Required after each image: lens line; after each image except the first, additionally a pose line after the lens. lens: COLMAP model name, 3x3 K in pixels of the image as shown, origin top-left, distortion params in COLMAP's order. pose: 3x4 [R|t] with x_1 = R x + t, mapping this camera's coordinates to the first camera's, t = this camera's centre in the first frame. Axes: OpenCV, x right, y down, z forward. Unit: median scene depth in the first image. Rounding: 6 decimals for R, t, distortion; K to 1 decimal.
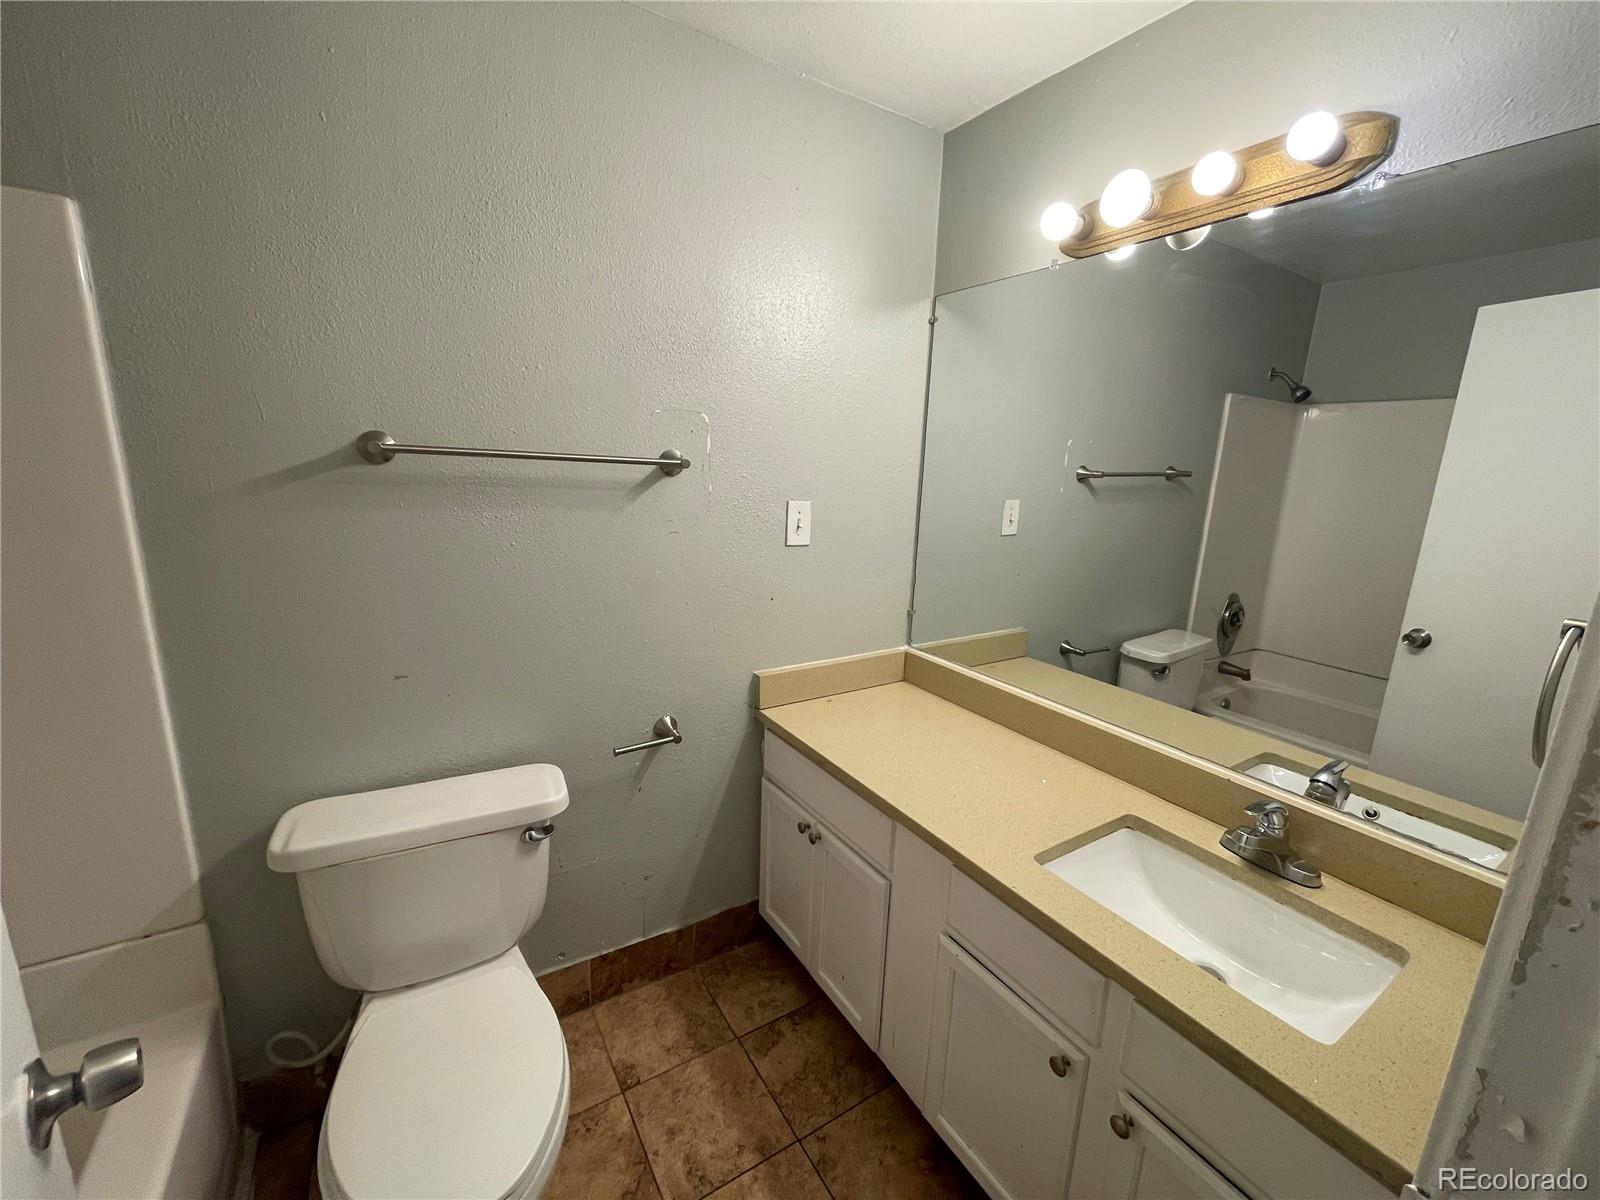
lens RADIAL K [[645.4, 0, 800.8], [0, 645.4, 595.4], [0, 0, 1]] dist [0.000329, -0.000050]
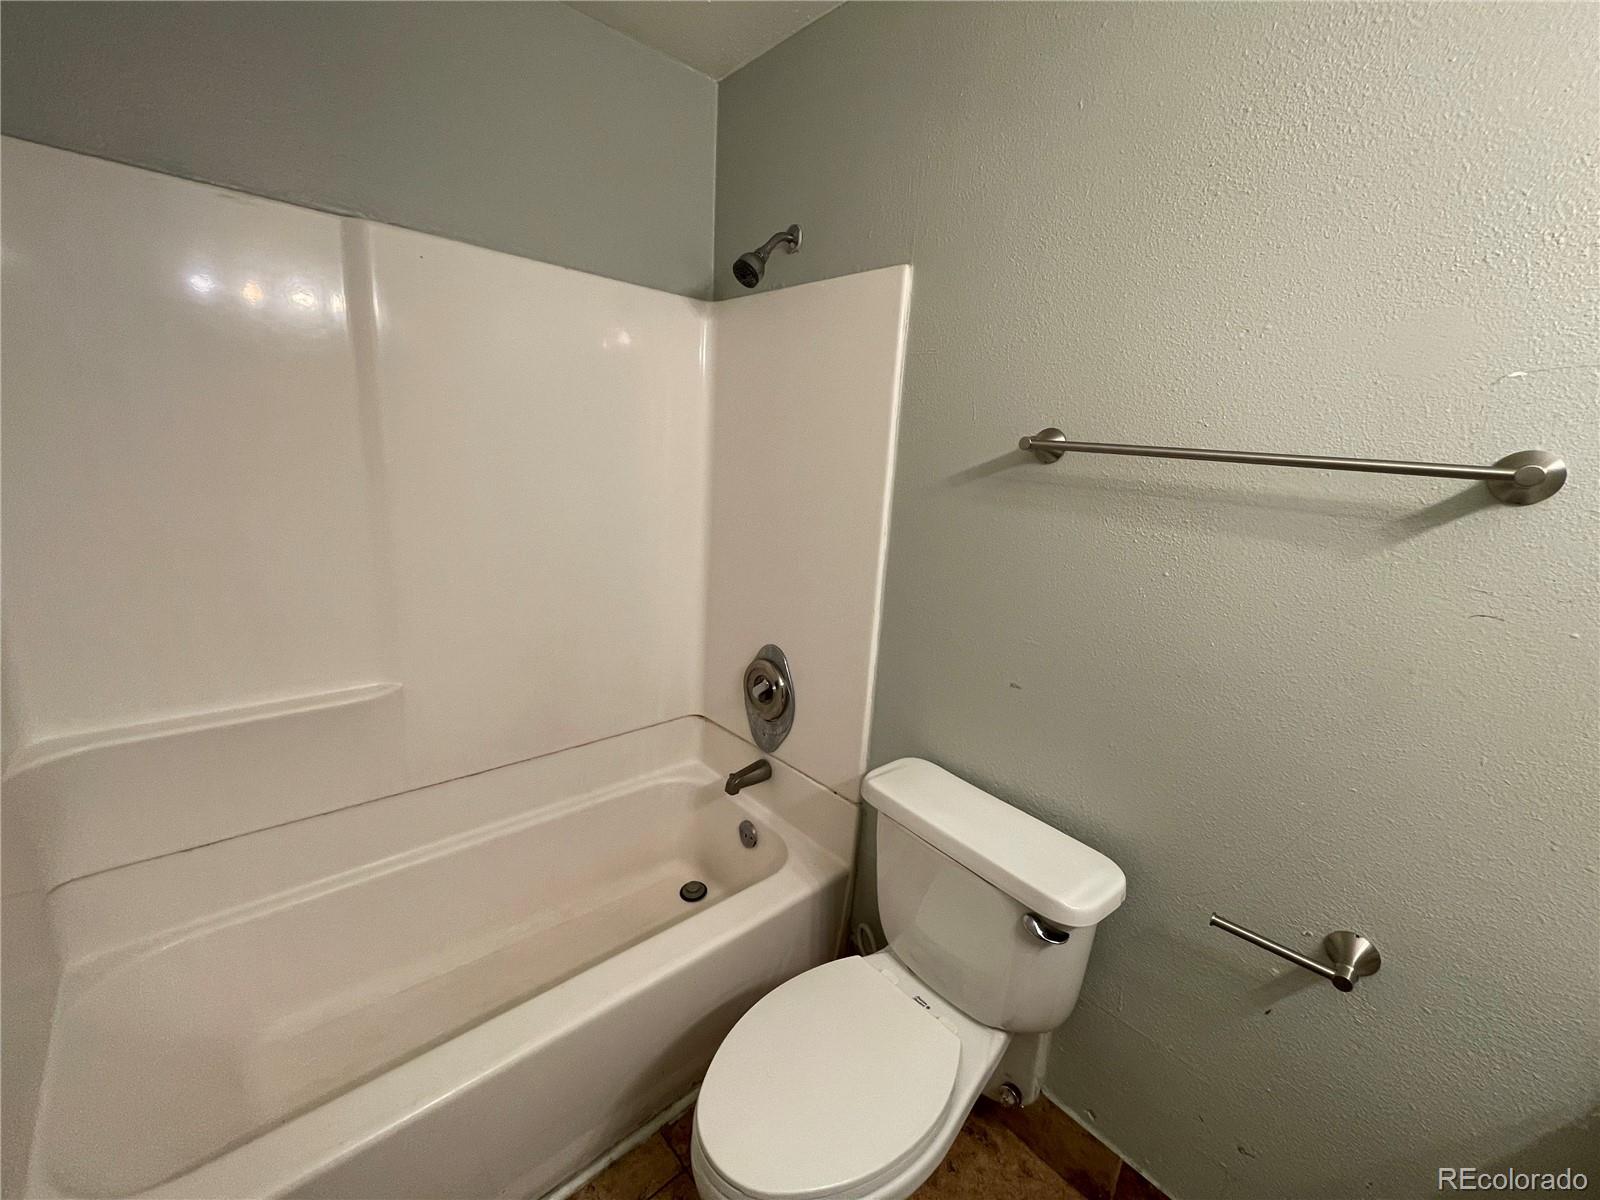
lens RADIAL K [[645.4, 0, 800.8], [0, 645.4, 595.4], [0, 0, 1]] dist [0.000329, -0.000050]
pose [[0.198170, 0.200074, -0.959531, 0.191649], [-0.249713, 0.956949, 0.147963, -0.060171], [0.947825, 0.210285, 0.239599, 0.418521]]
